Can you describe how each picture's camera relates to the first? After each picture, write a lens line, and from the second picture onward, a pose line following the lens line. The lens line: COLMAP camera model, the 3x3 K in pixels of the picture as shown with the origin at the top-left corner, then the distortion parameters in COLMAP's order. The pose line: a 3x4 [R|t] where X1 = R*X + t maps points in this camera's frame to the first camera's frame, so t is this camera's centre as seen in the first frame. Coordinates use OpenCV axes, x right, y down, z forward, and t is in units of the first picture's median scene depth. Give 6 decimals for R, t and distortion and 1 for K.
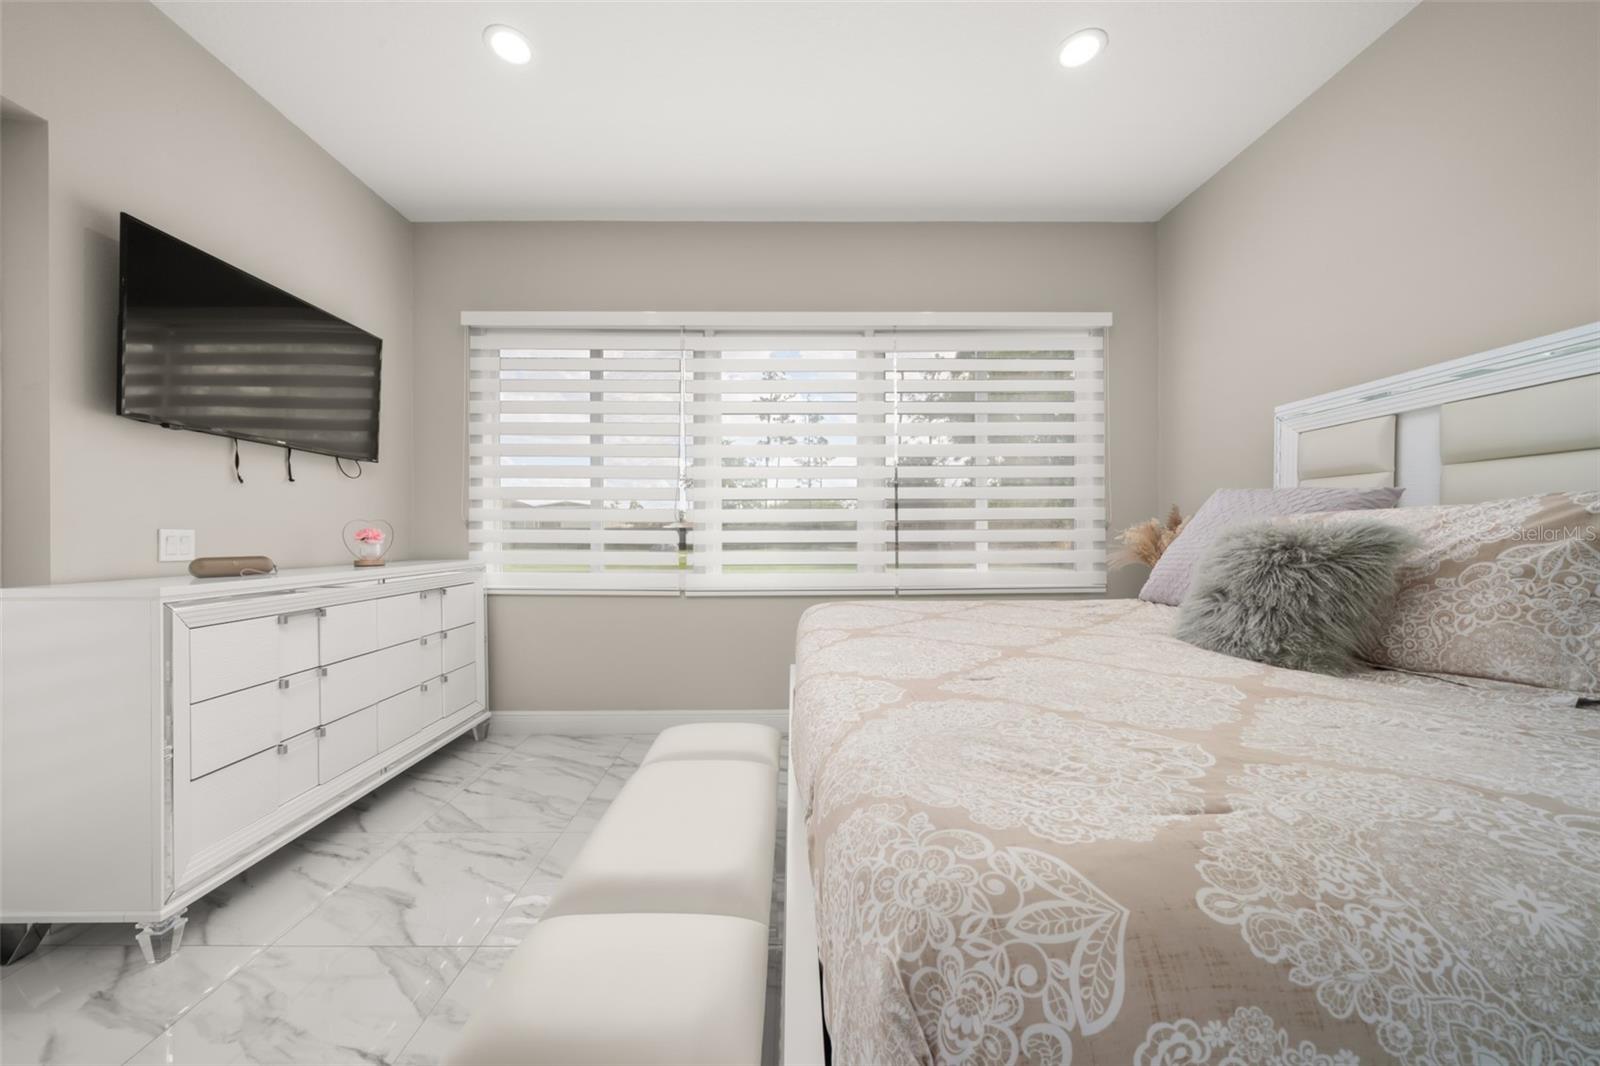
lens RADIAL K [[555.4, 0, 783.1], [0, 555.4, 536.8], [0, 0, 1]] dist [-0.008261, 0.000092]
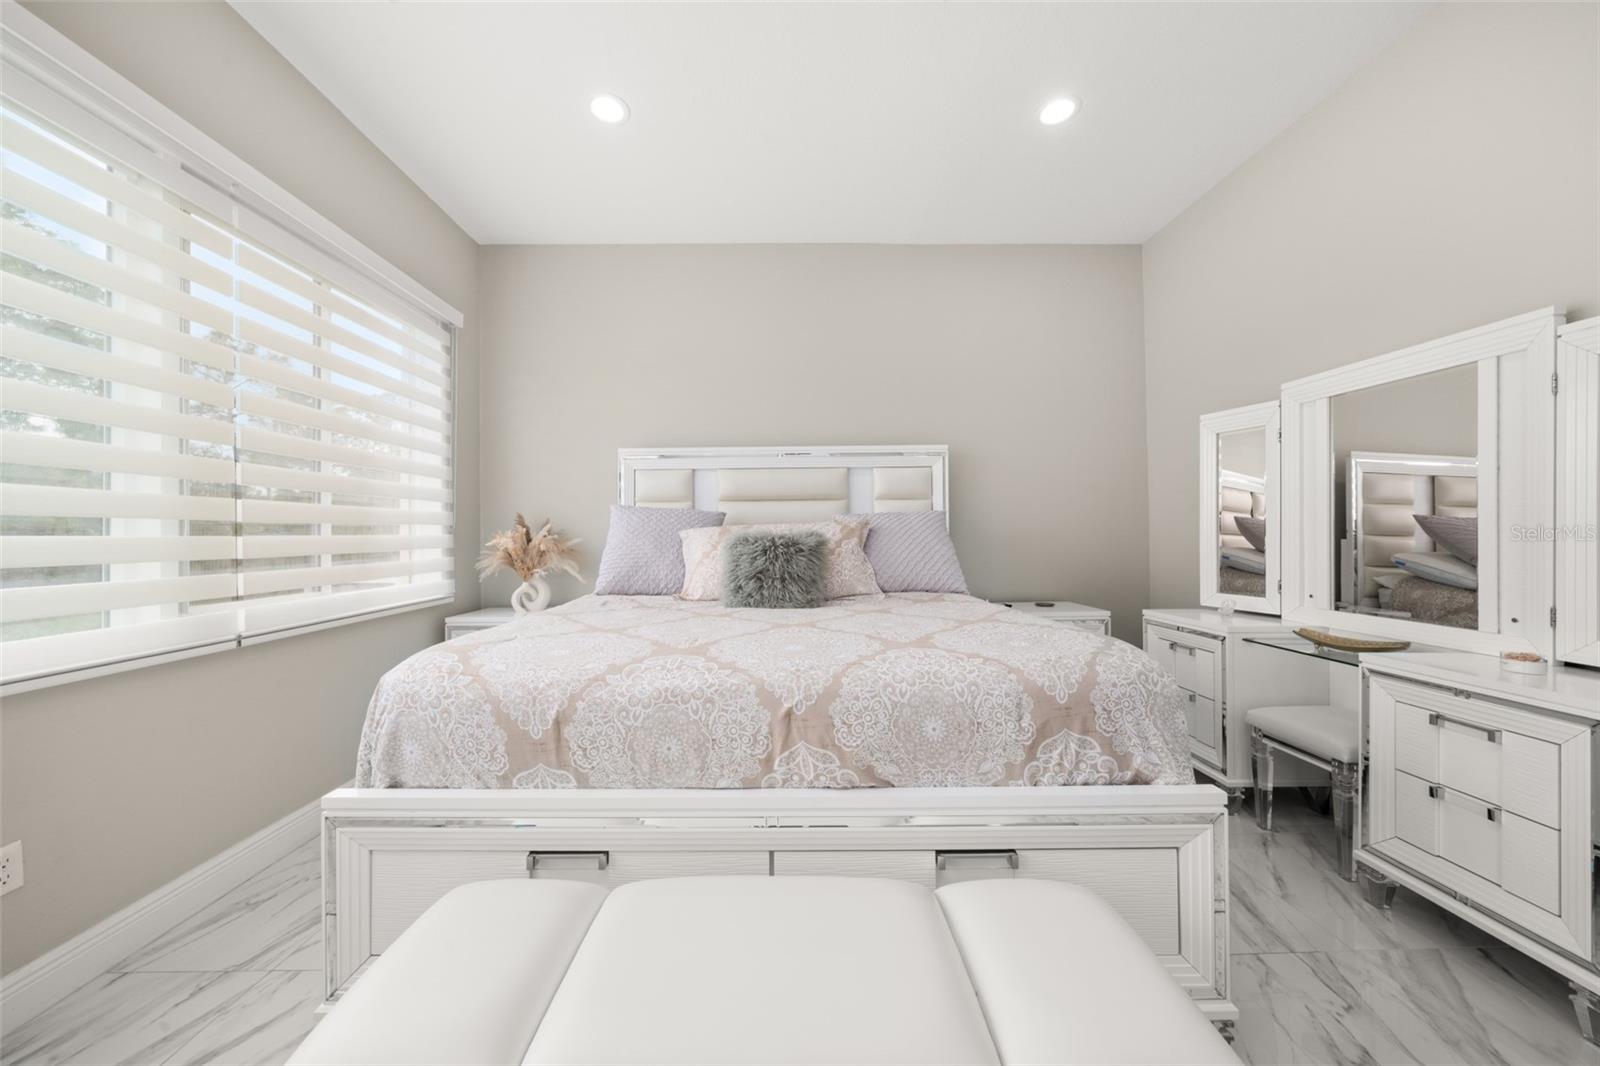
lens RADIAL K [[551.5, 0, 798.0], [0, 551.5, 528.6], [0, 0, 1]] dist [-0.007747, 0.000079]
pose [[-0.026486, 0.015880, 0.999523, -0.807028], [0.016909, 0.999738, -0.015435, -0.002983], [-0.999506, 0.016492, -0.026748, 0.921603]]
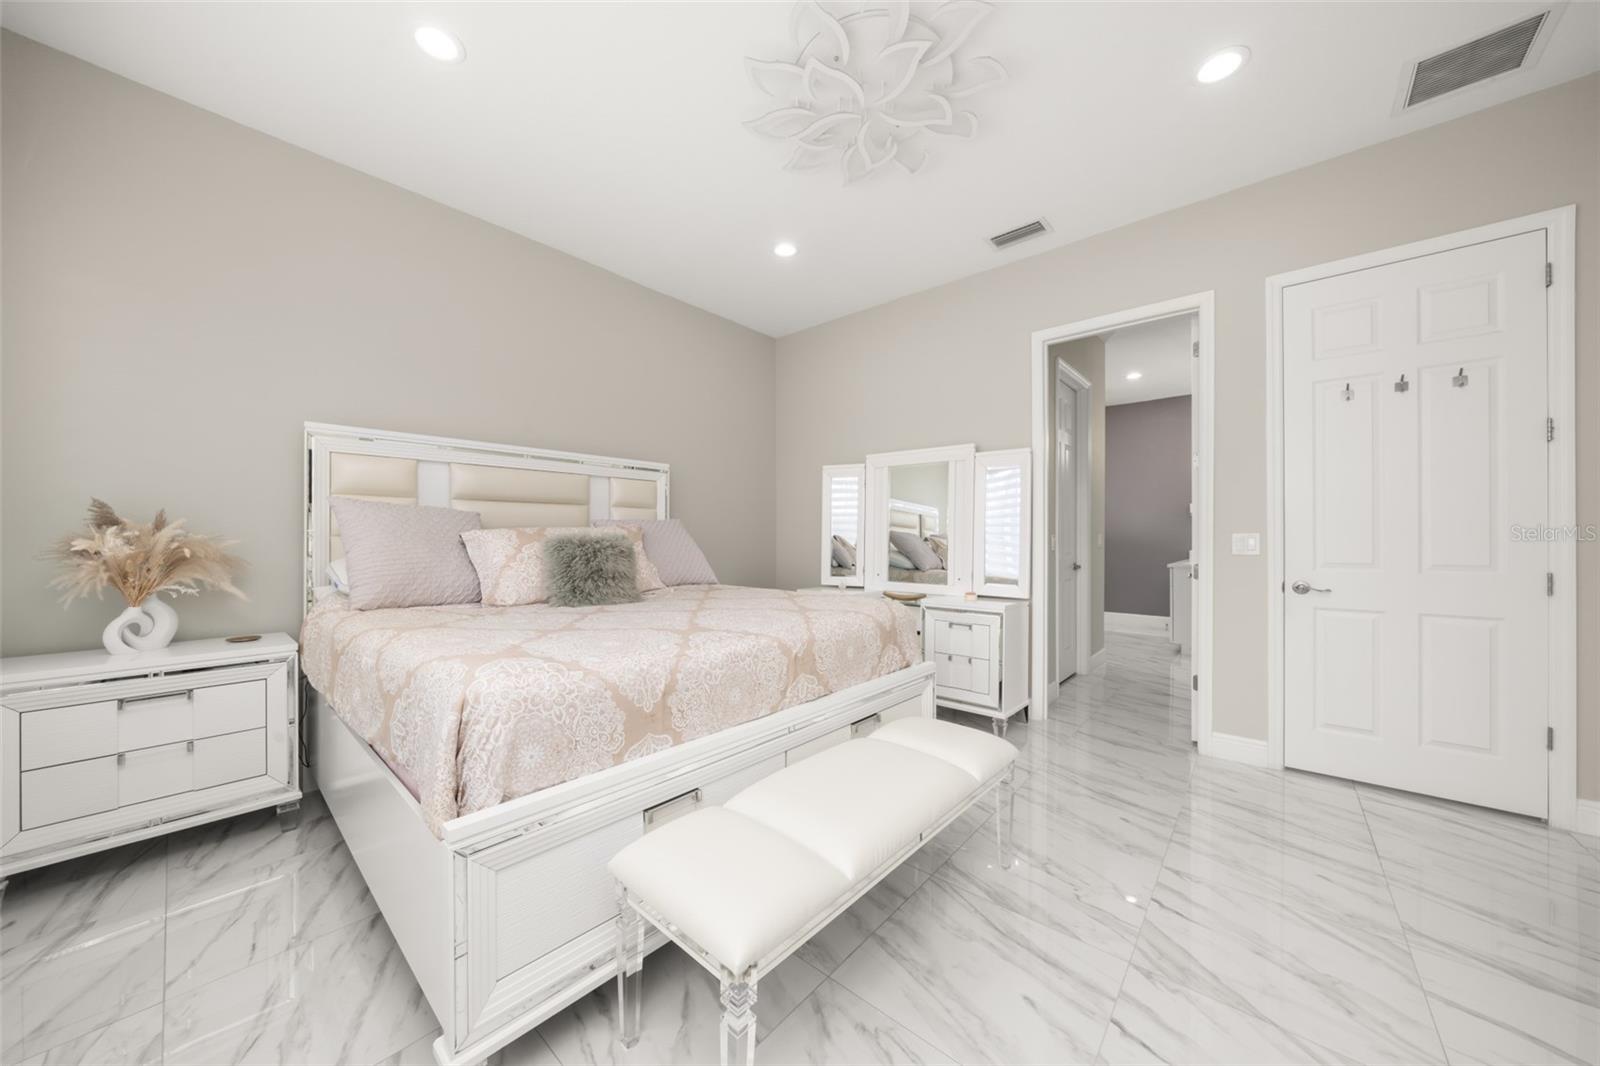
lens RADIAL K [[539.4, 0, 798.3], [0, 539.4, 539.4], [0, 0, 1]] dist [-0.008525, -0.000072]
pose [[-0.761304, 0.001103, 0.648395, -0.775769], [0.006377, 0.999963, 0.005787, -0.012027], [-0.648364, 0.008540, -0.761282, 1.840607]]
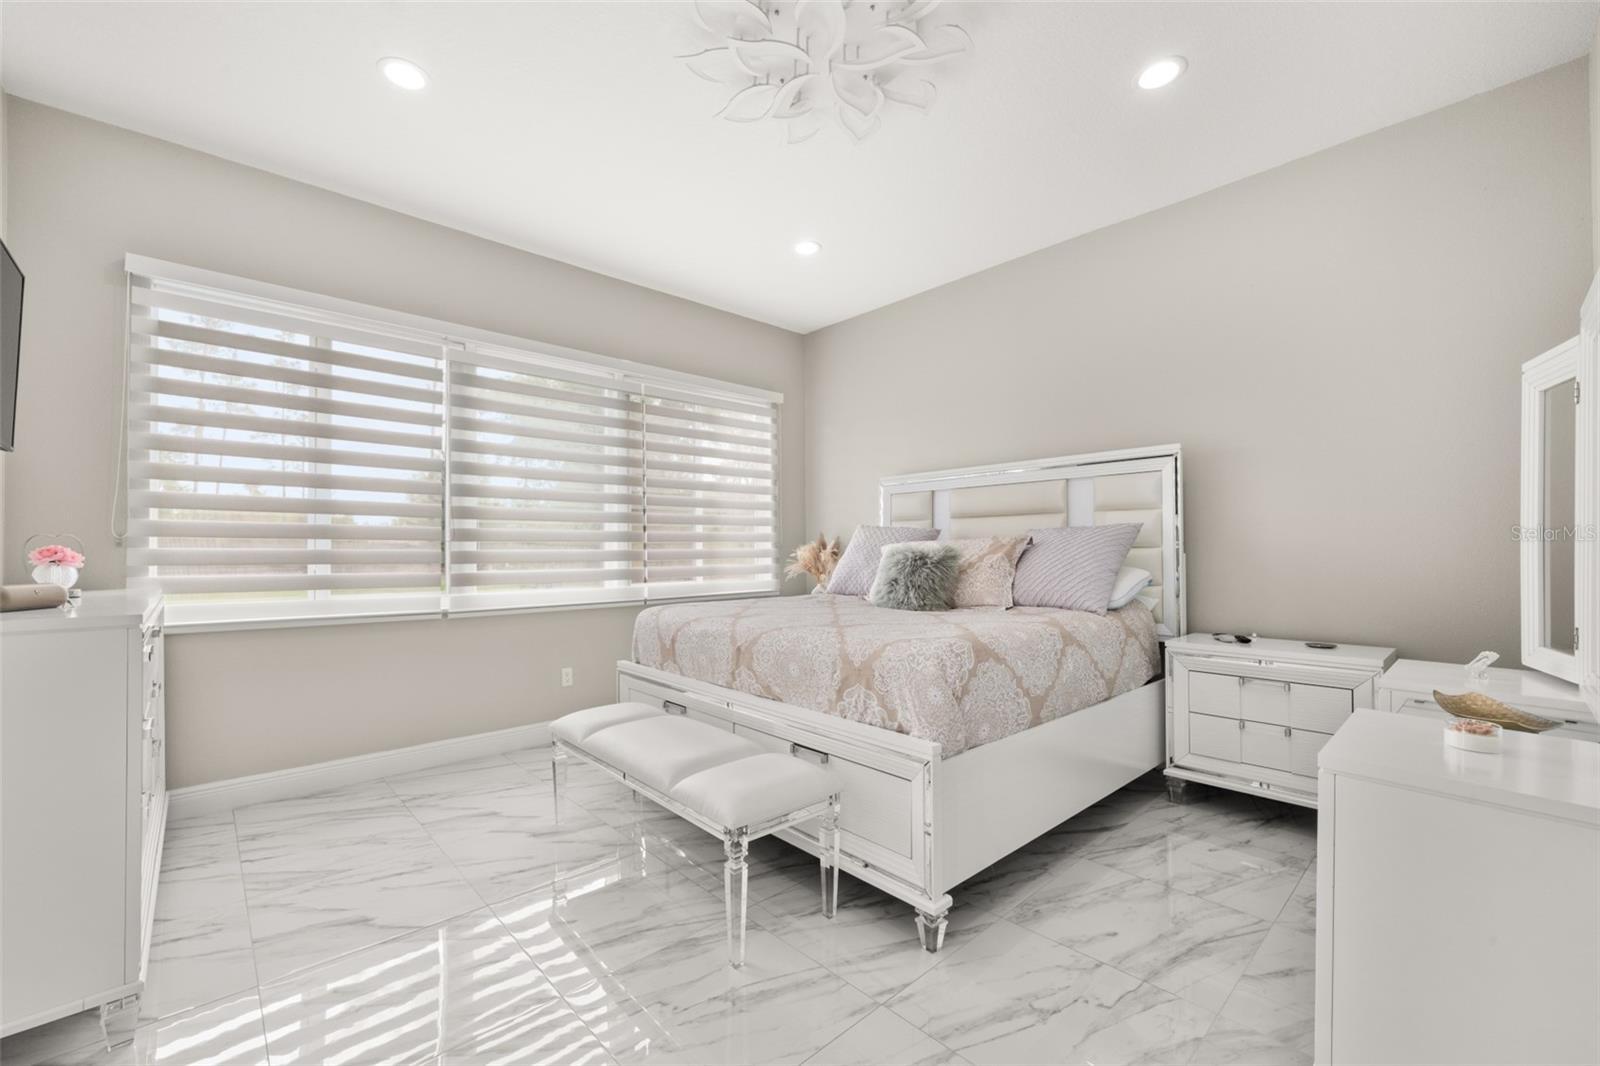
lens RADIAL K [[672.4, 0, 788.3], [0, 672.4, 544.9], [0, 0, 1]] dist [-0.000379, 0.000205]
pose [[0.738227, 0.005087, 0.674533, -1.121098], [0.007805, 0.999840, -0.016083, 0.005584], [-0.674507, 0.017138, 0.738069, -0.534584]]
